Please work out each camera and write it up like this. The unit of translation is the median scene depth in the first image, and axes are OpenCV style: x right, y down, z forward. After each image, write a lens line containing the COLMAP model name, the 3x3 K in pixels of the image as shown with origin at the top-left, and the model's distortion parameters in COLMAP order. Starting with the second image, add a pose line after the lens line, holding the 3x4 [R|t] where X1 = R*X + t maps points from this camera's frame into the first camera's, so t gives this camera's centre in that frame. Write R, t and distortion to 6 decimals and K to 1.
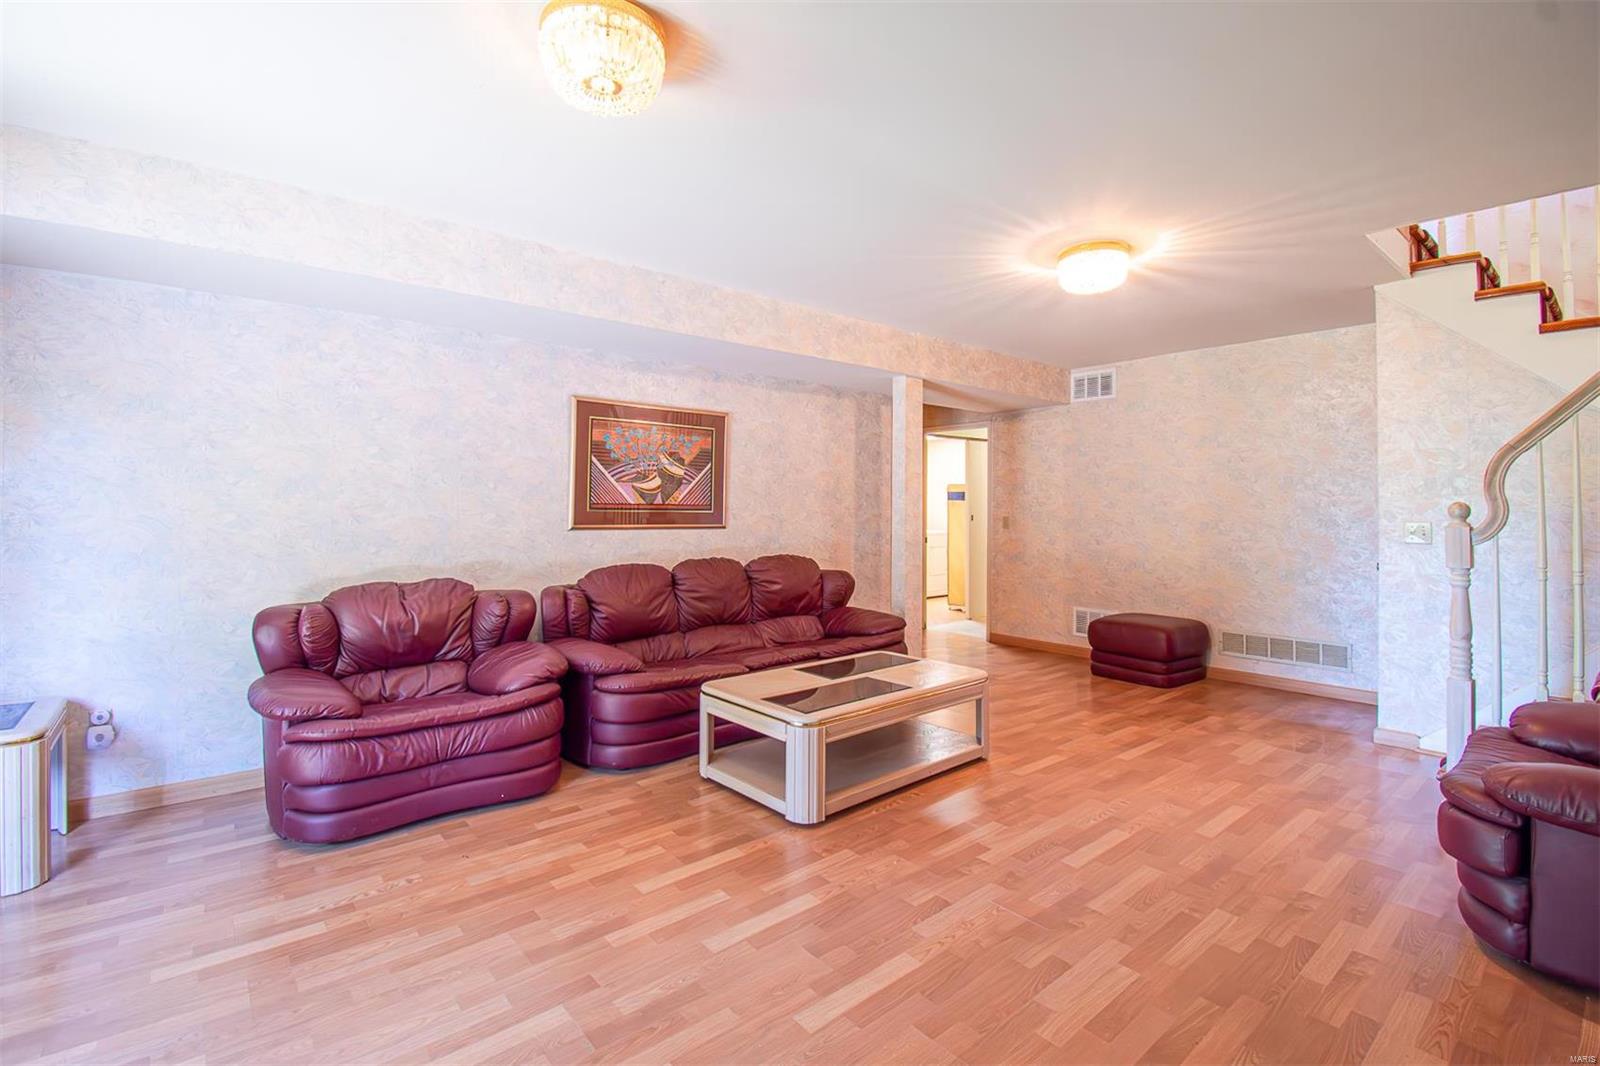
lens RADIAL K [[733.8, 0, 804.5], [0, 733.8, 516.0], [0, 0, 1]] dist [0.011565, -0.020960]
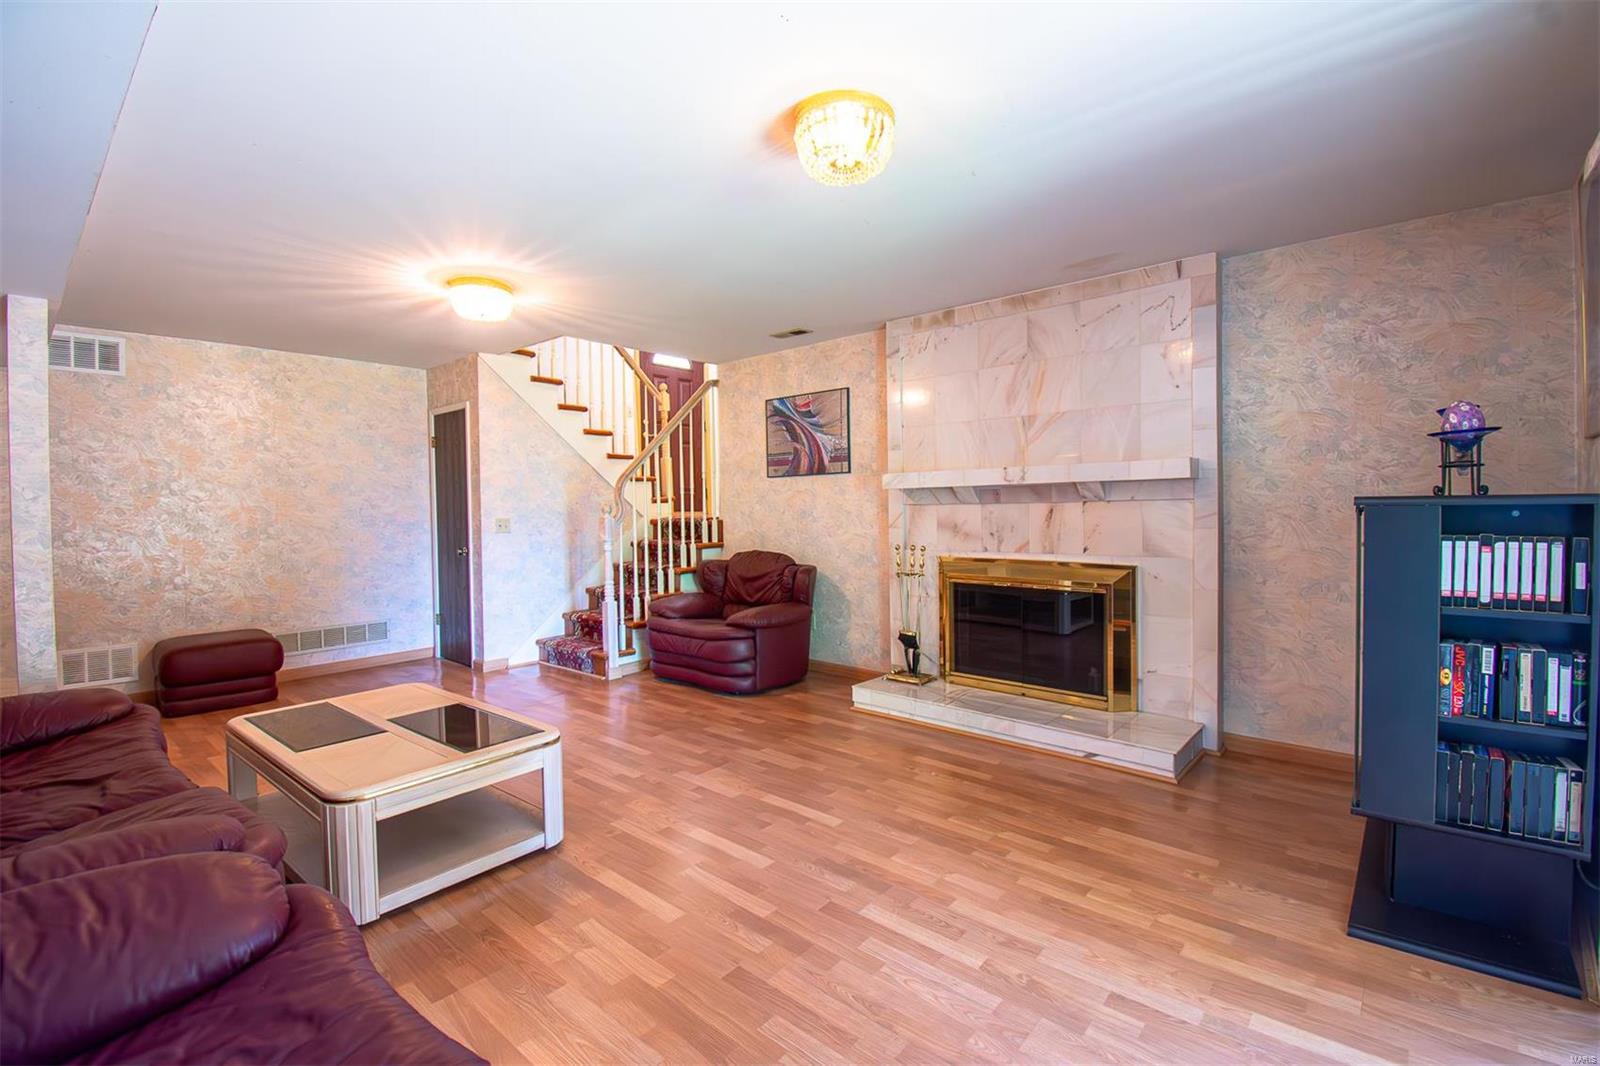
lens RADIAL K [[716.0, 0, 809.5], [0, 716.0, 545.0], [0, 0, 1]] dist [0.001708, -0.010554]
pose [[-0.178851, -0.056843, 0.982233, -1.296797], [0.024541, 0.997761, 0.062211, -0.022224], [-0.983570, 0.035231, -0.177055, 1.129493]]
